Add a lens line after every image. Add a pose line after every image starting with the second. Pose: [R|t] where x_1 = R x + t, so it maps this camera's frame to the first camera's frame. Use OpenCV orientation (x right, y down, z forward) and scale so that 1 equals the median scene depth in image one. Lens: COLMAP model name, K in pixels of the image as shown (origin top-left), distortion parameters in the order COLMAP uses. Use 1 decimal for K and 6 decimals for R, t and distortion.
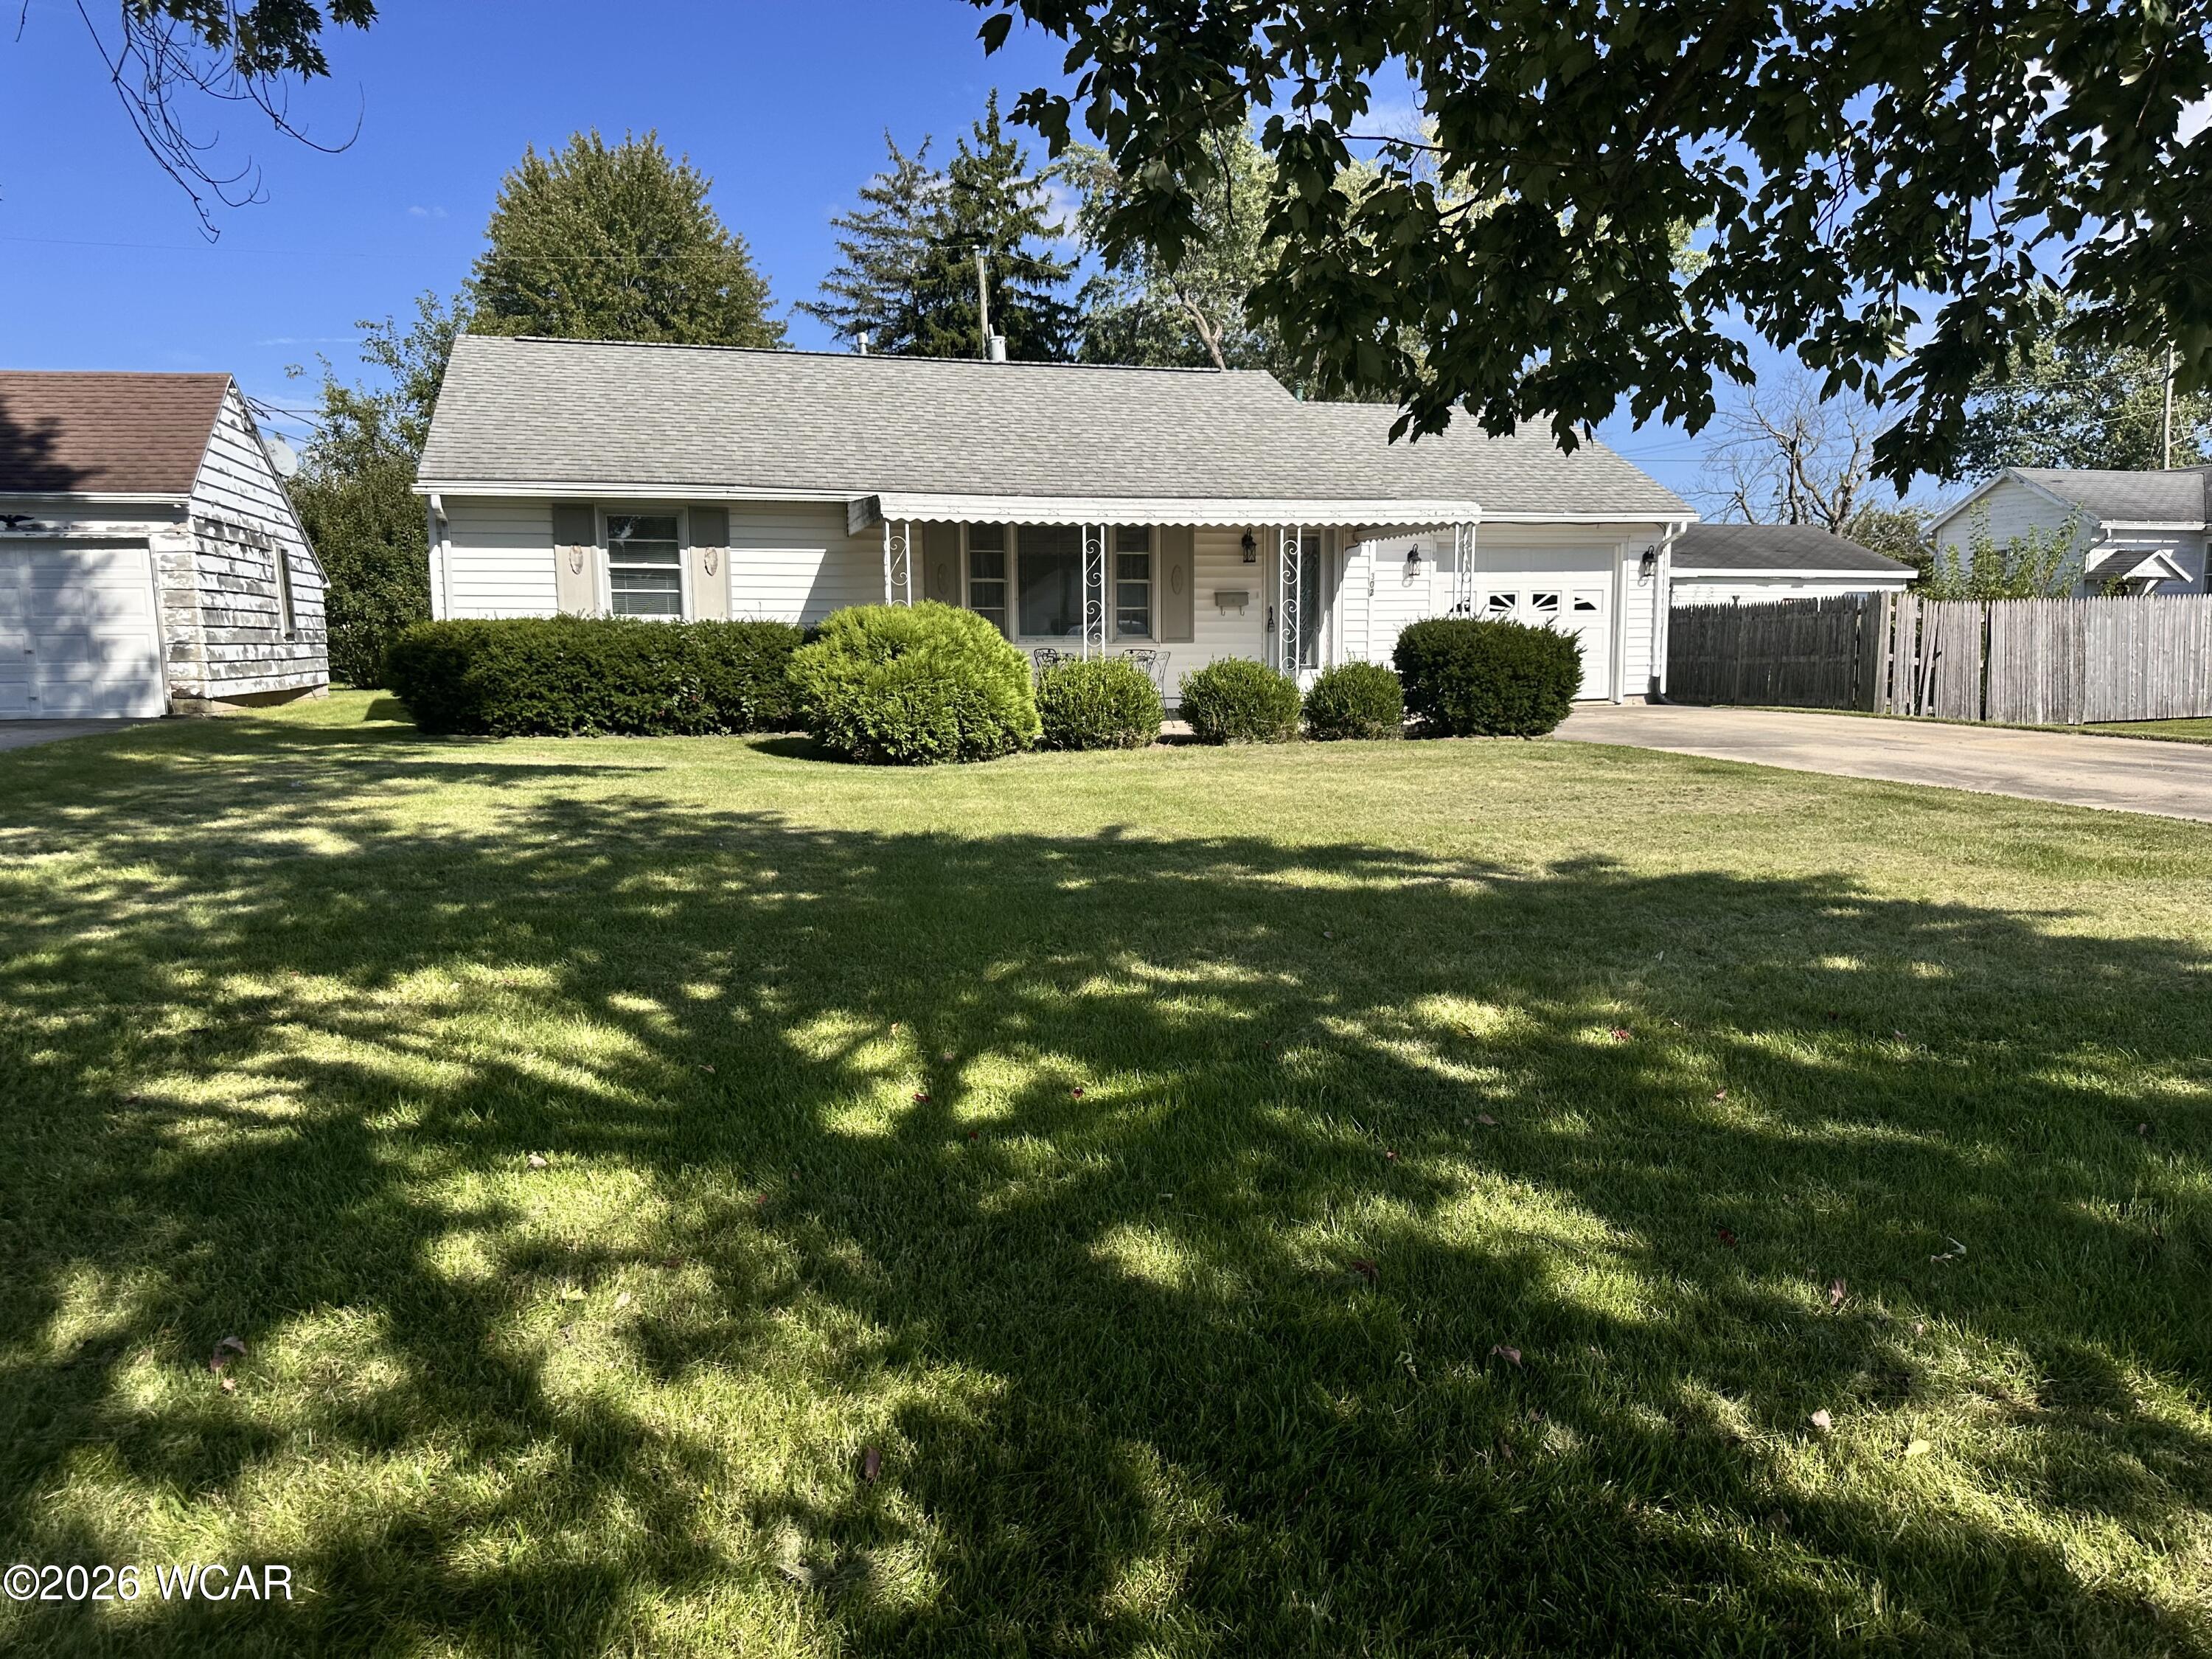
lens RADIAL K [[1537.8, 0, 1115.3], [0, 1537.8, 832.5], [0, 0, 1]] dist [0.137769, -0.235377]
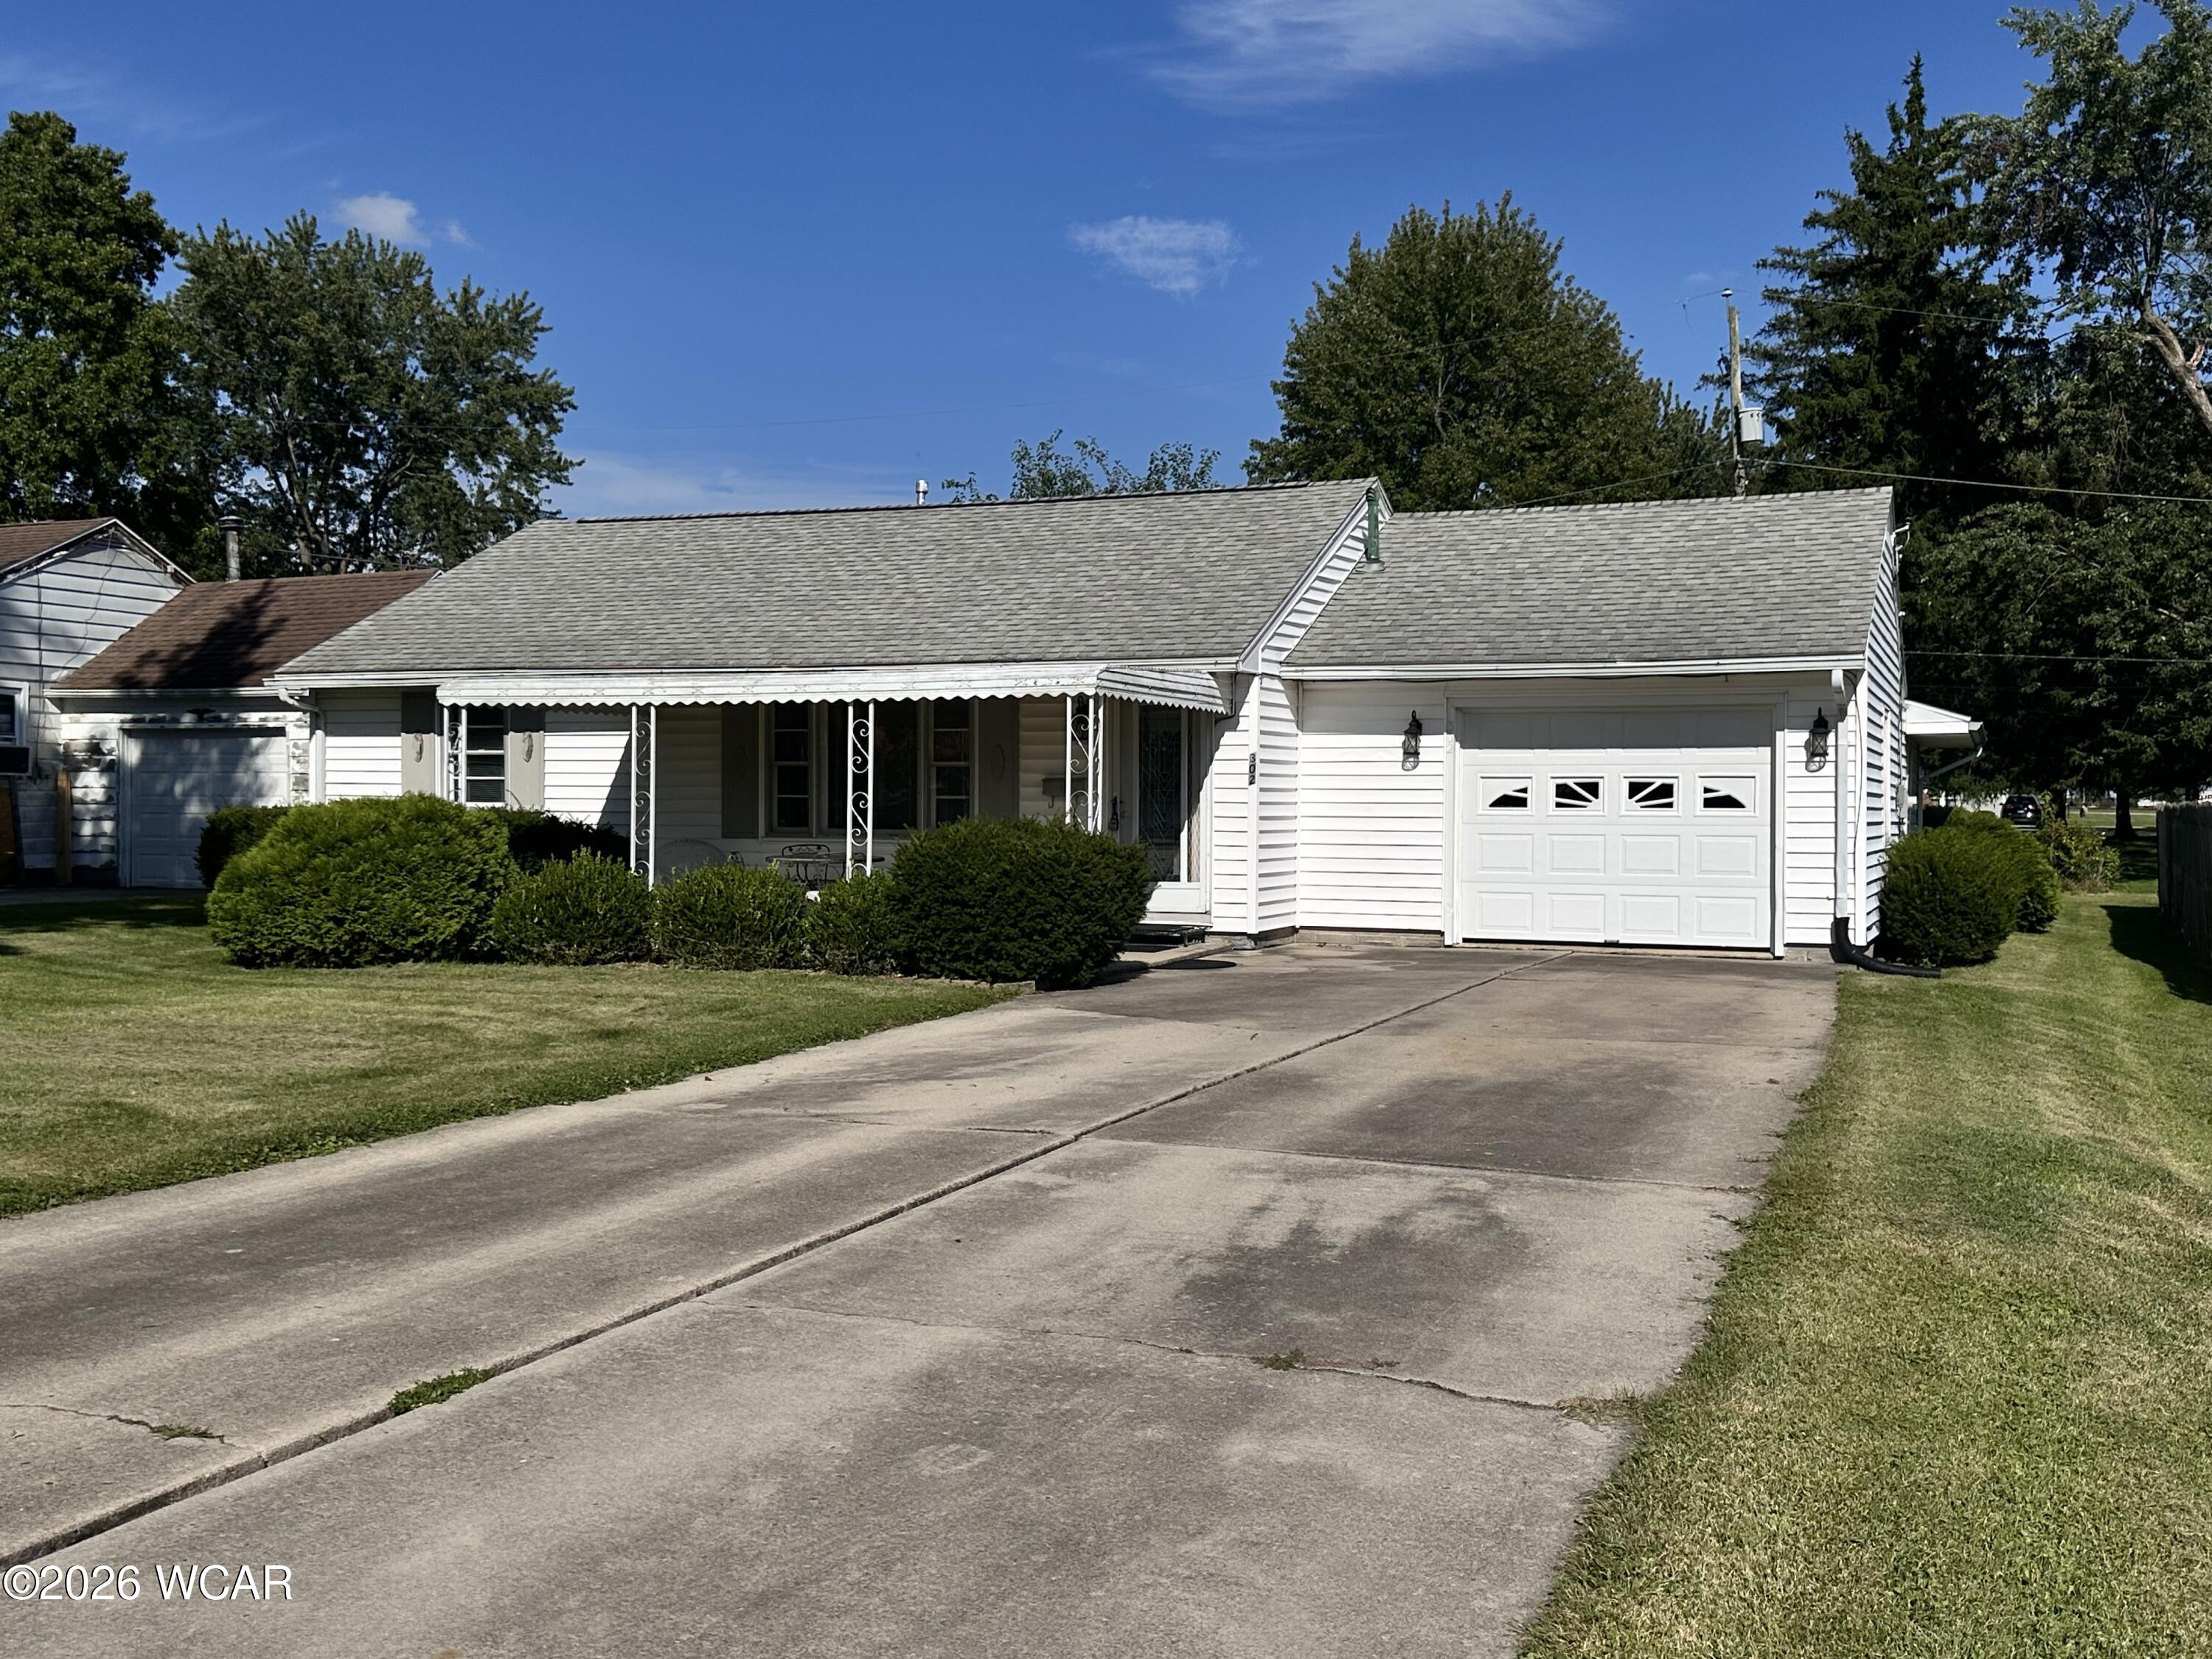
lens RADIAL K [[2117.3, 0, 1116.2], [0, 2117.3, 823.1], [0, 0, 1]] dist [0.125593, -0.177352]
pose [[0.786128, 0.017640, -0.617811, 0.744489], [-0.091386, 0.991923, -0.087962, -0.043137], [0.611270, 0.125609, 0.781391, 0.195261]]
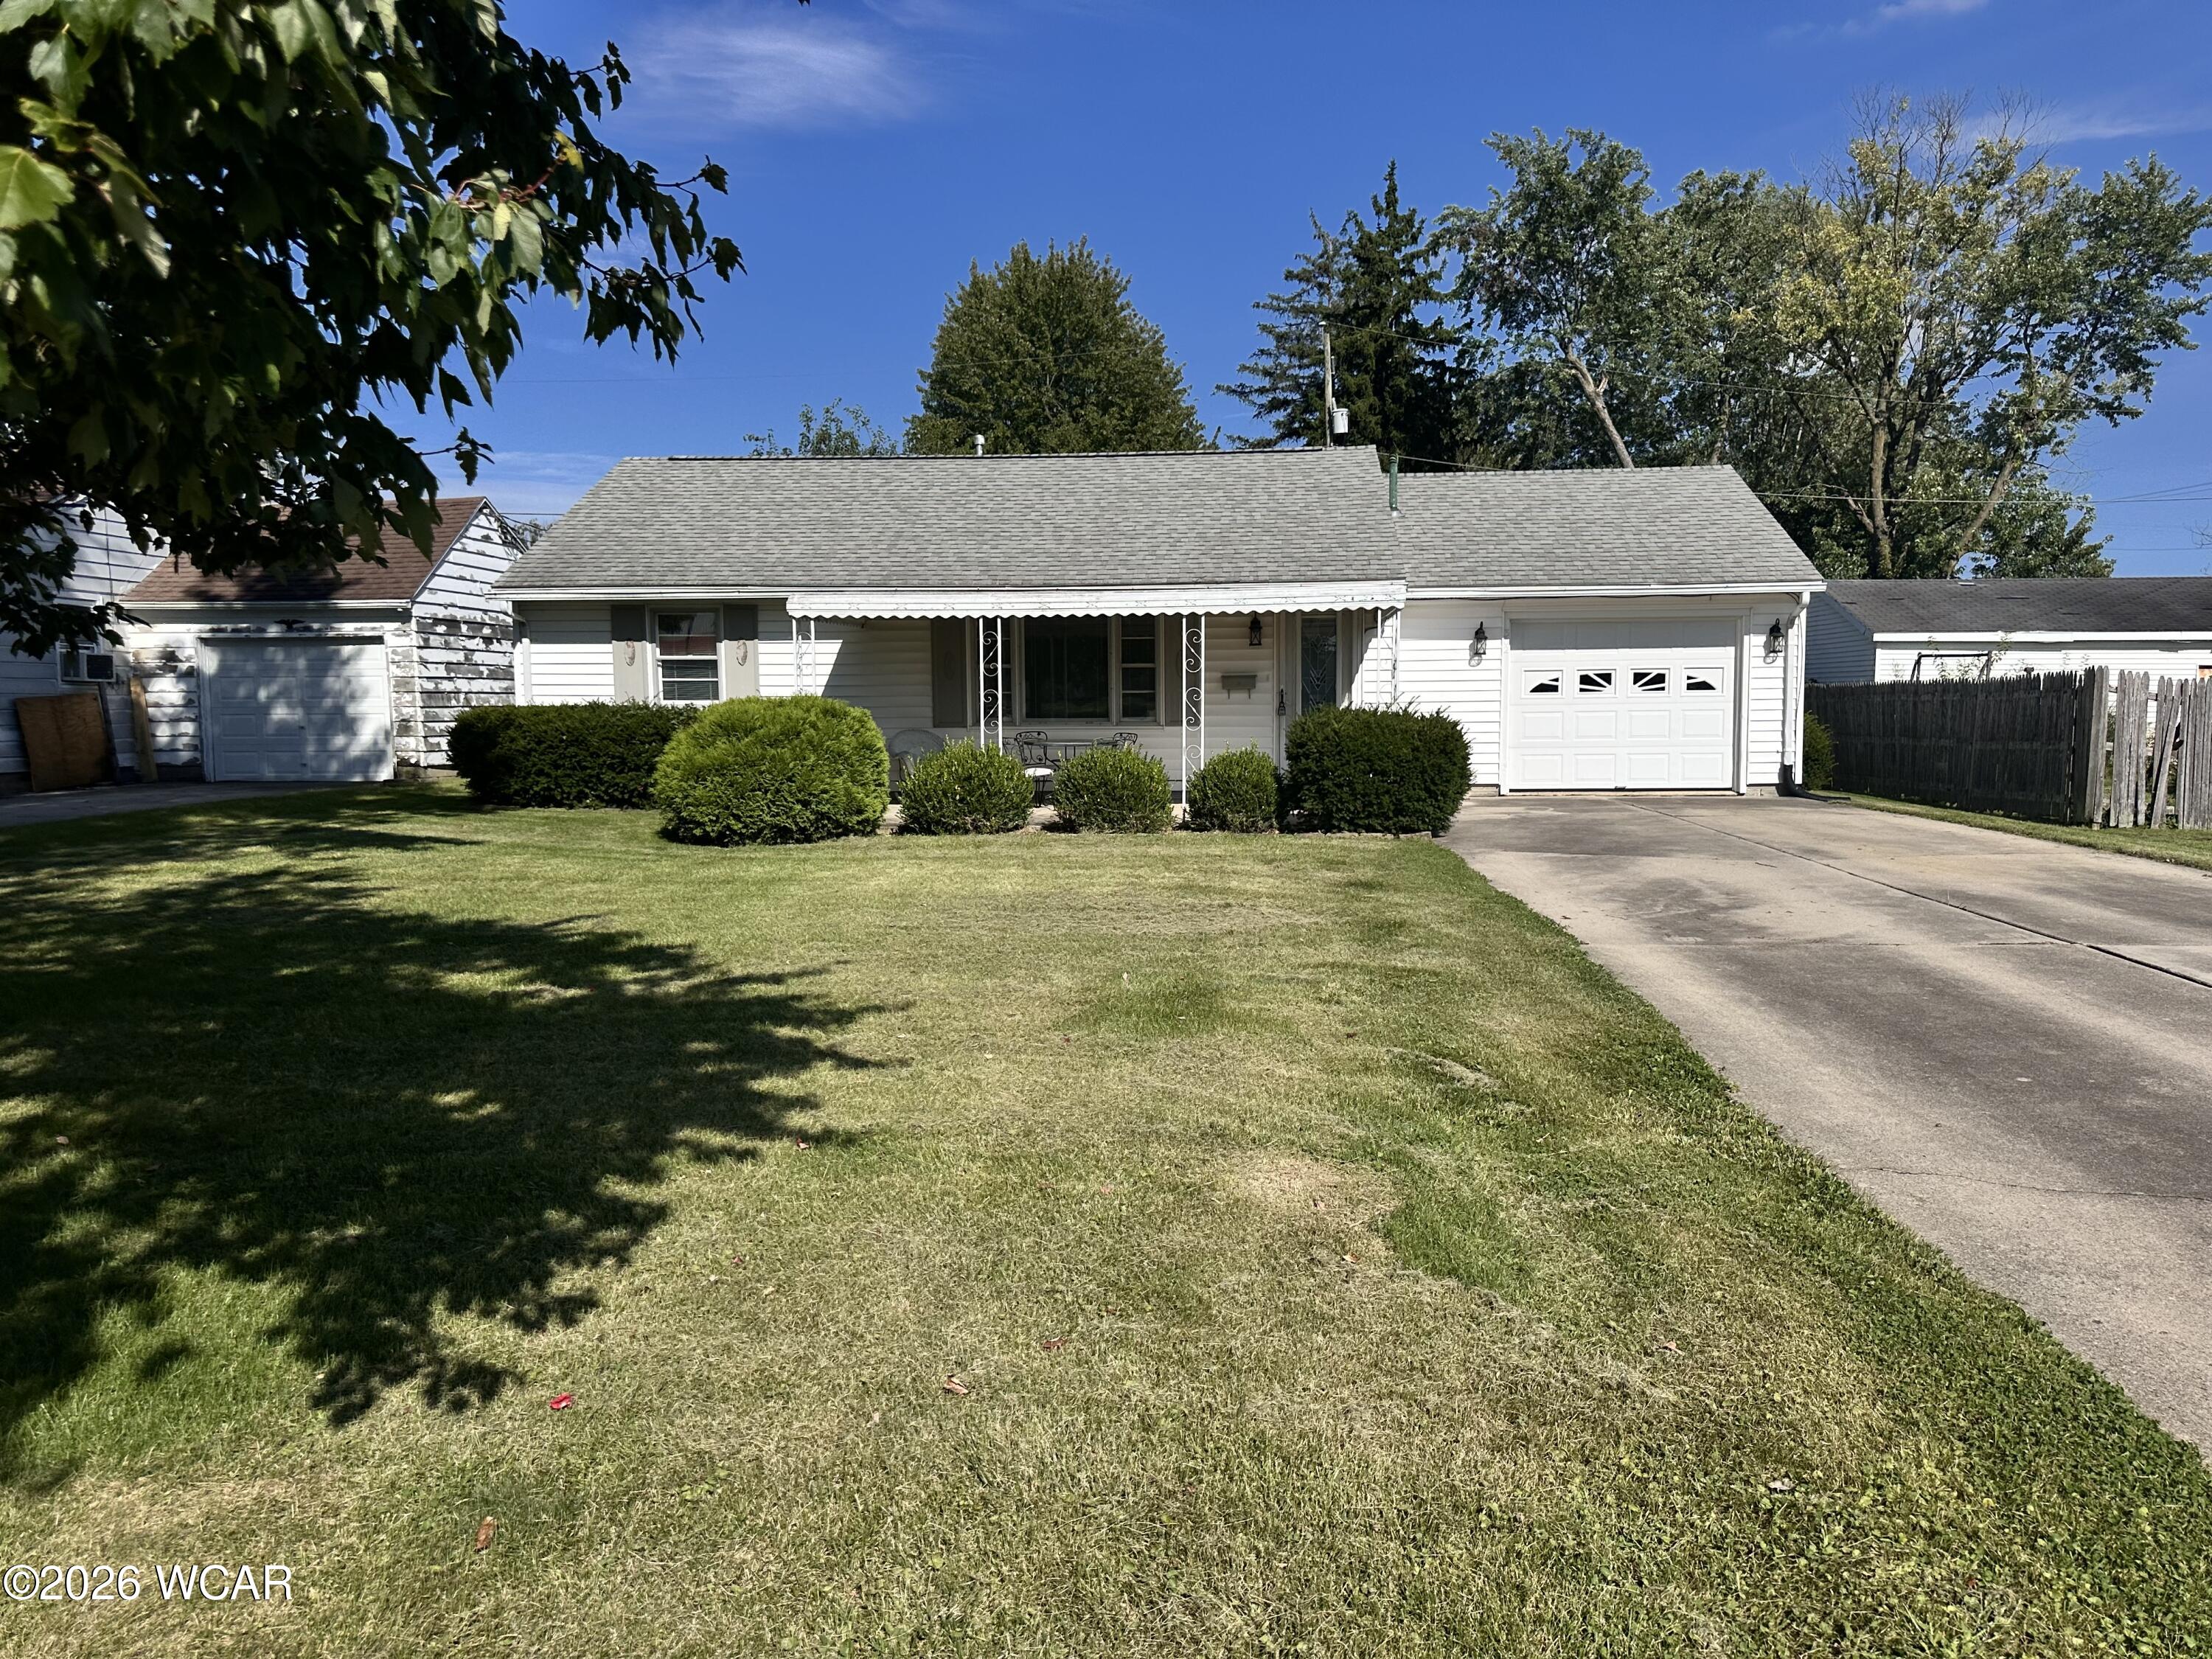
lens RADIAL K [[1537.8, 0, 1115.3], [0, 1537.8, 832.5], [0, 0, 1]] dist [0.137769, -0.235377]
pose [[0.938875, 0.030511, -0.342905, 0.341629], [-0.043546, 0.998589, -0.030378, -0.021538], [0.341494, 0.043453, 0.938879, 0.049458]]
